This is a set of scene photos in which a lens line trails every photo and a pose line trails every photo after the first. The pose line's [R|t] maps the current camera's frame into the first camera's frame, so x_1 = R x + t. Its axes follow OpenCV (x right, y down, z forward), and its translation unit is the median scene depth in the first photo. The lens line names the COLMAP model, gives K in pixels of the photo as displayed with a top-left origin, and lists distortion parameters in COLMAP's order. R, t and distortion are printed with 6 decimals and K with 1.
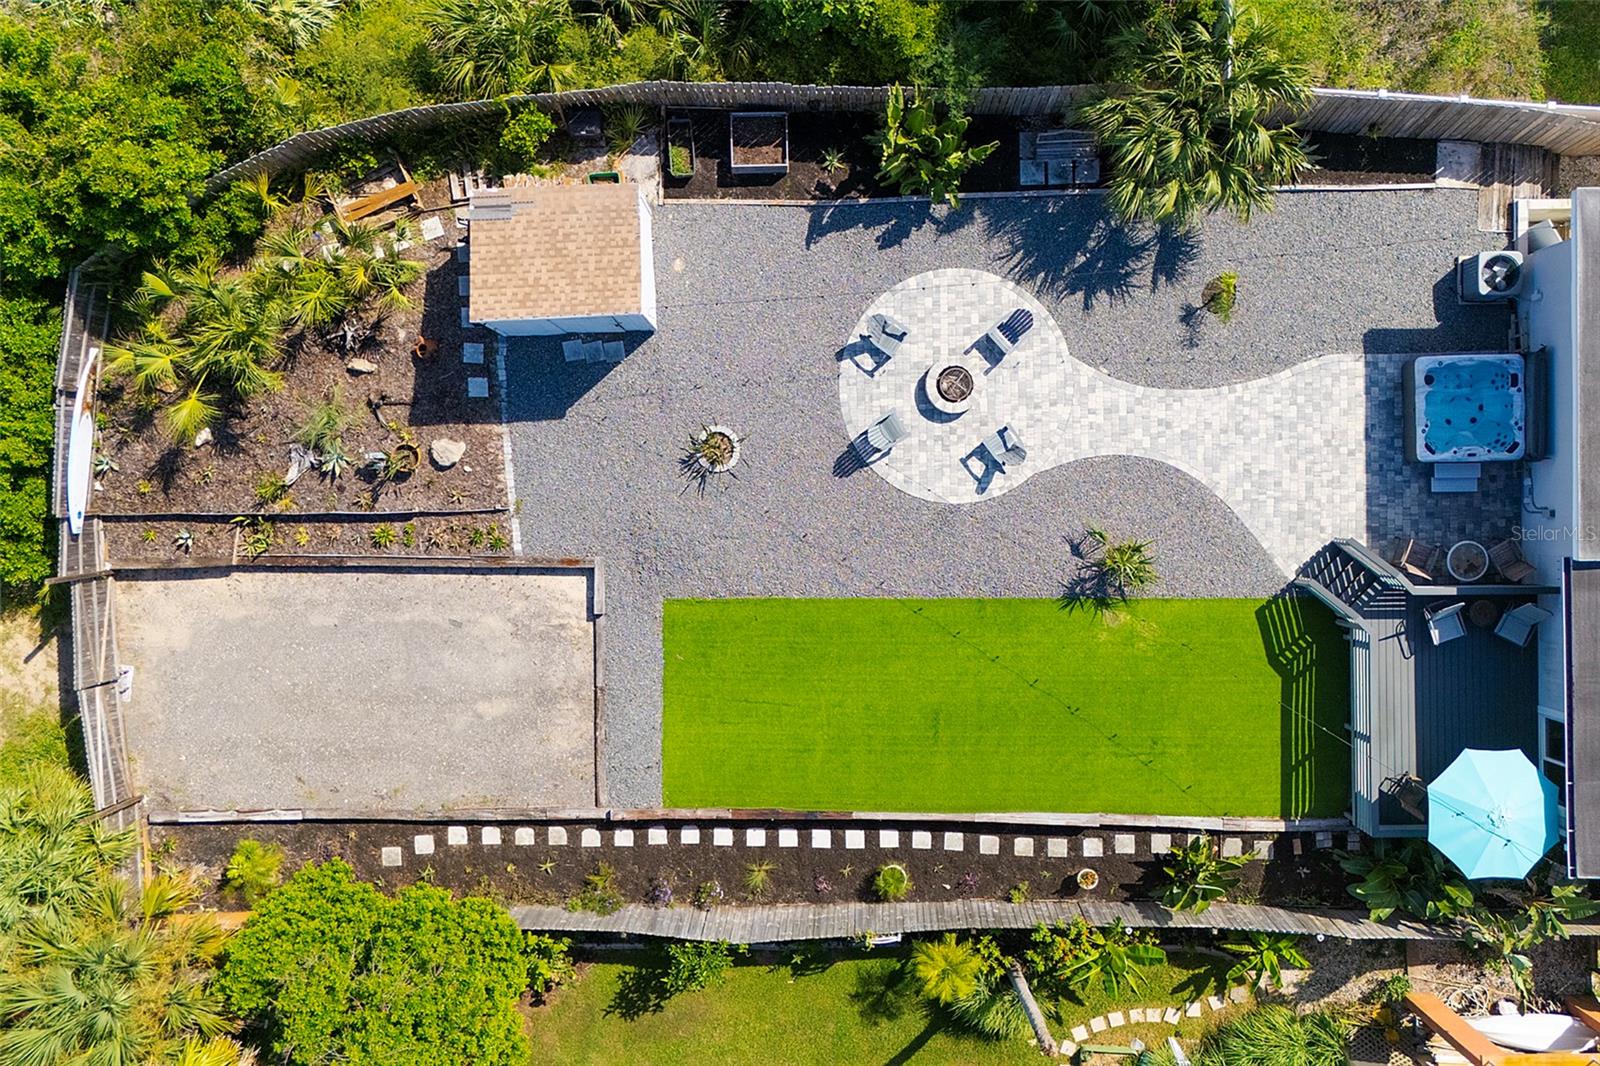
lens RADIAL K [[1360.4, 0, 839.8], [0, 1360.4, 541.1], [0, 0, 1]] dist [0.107720, -0.147290]
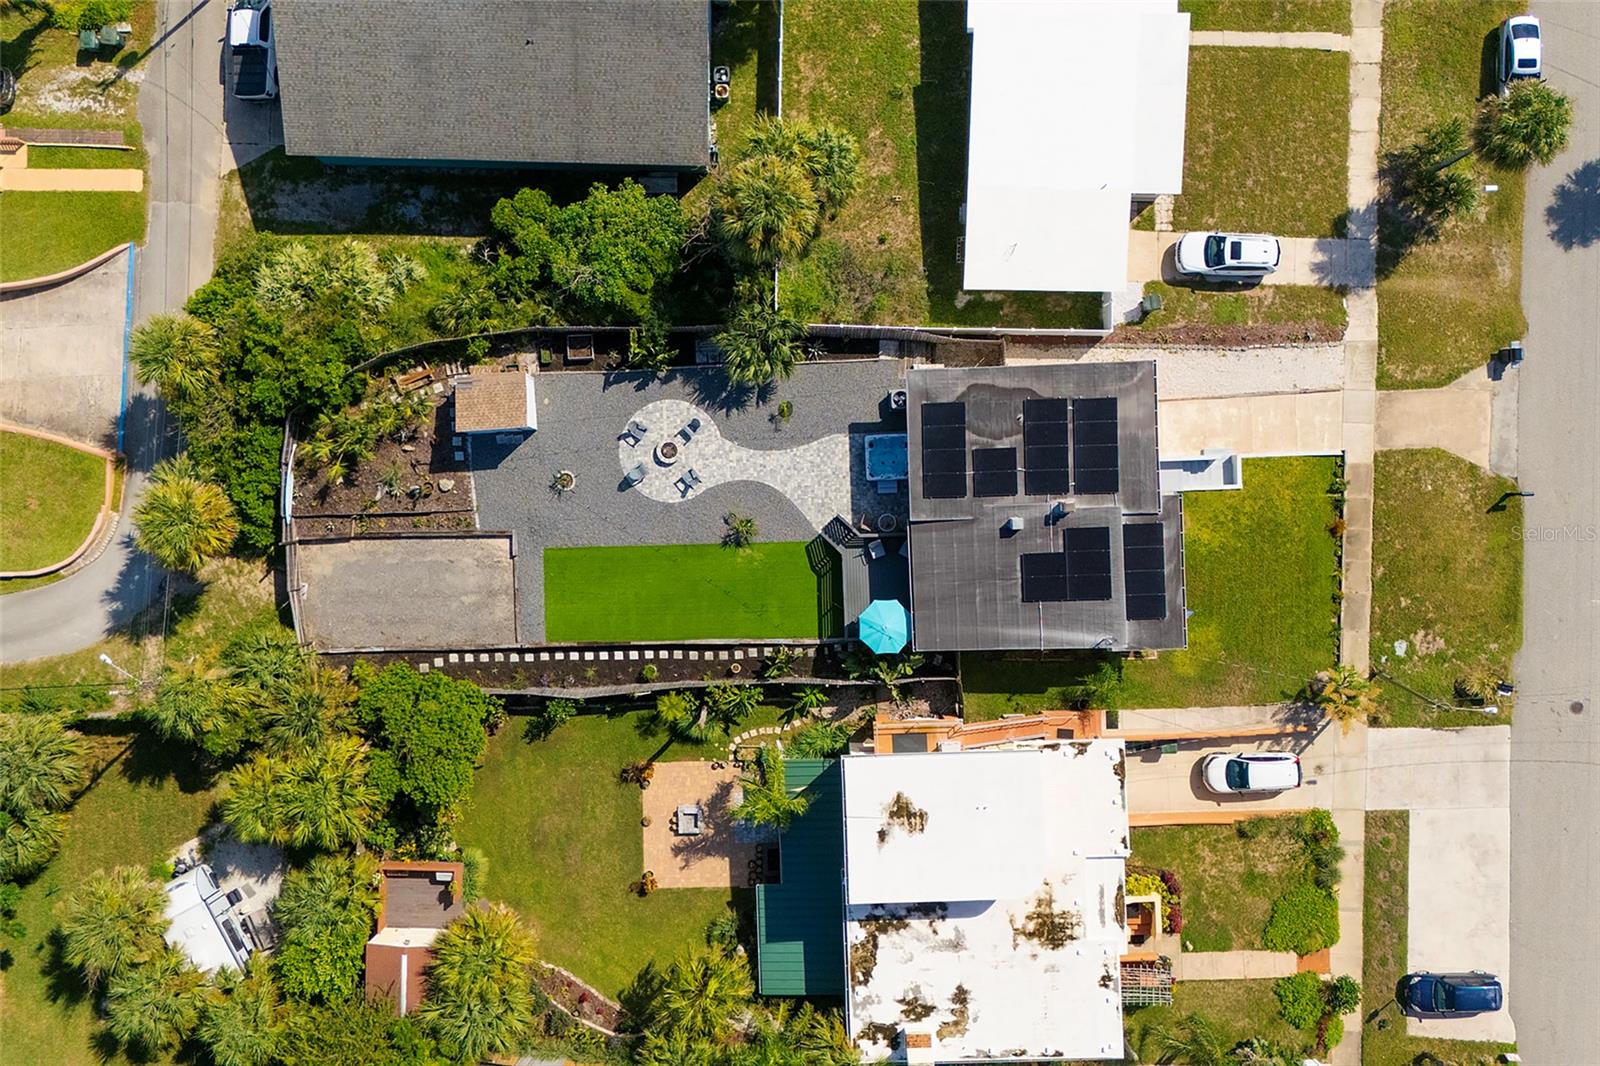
lens RADIAL K [[1316.9, 0, 796.8], [0, 1316.9, 532.0], [0, 0, 1]] dist [0.111658, -0.151320]
pose [[0.999769, -0.021441, -0.001272, 0.294025], [0.021432, 0.999745, -0.007129, 0.041043], [0.001425, 0.007100, 0.999974, -1.189085]]
